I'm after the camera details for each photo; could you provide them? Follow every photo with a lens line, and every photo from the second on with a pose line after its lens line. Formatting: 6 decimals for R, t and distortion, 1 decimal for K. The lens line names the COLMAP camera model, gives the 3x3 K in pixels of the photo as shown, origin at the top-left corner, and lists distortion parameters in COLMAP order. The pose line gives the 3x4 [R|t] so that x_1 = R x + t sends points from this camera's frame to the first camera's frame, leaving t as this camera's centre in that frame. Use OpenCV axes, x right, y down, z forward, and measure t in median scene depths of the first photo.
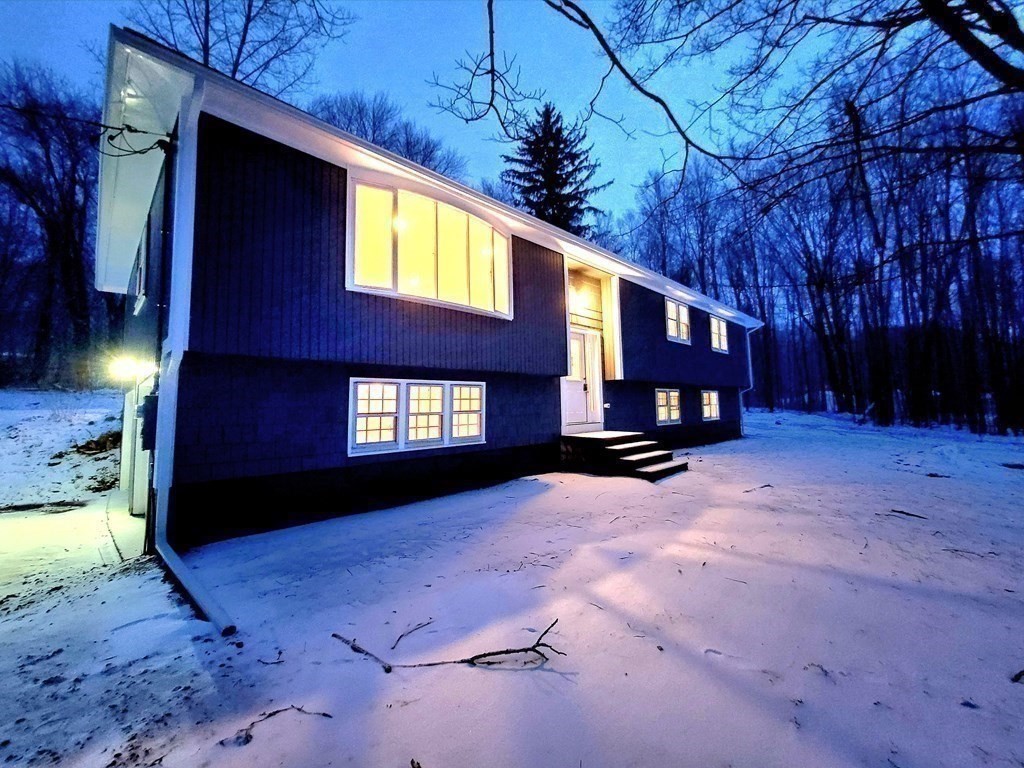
lens RADIAL K [[418.2, 0, 517.6], [0, 418.2, 374.4], [0, 0, 1]] dist [-0.006177, 0.000922]
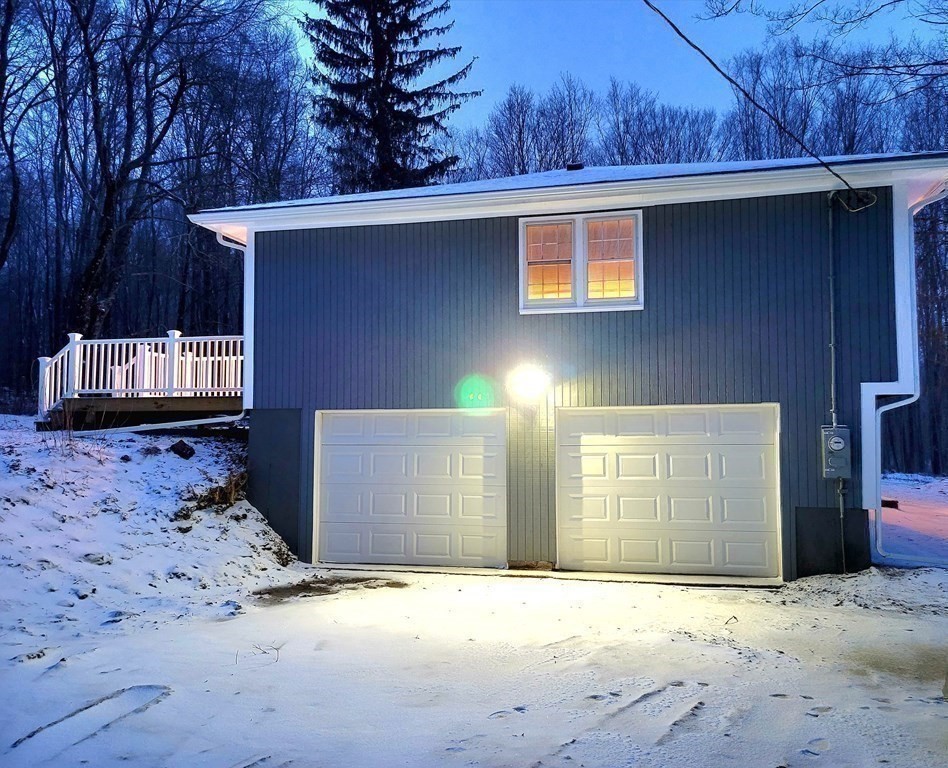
lens RADIAL K [[756.6, 0, 477.7], [0, 756.6, 384.3], [0, 0, 1]] dist [0.009073, -0.001986]
pose [[0.846426, 0.043476, 0.530729, -1.614819], [-0.054957, 0.998472, 0.005856, -0.015412], [-0.529664, -0.034124, 0.847521, -0.115849]]
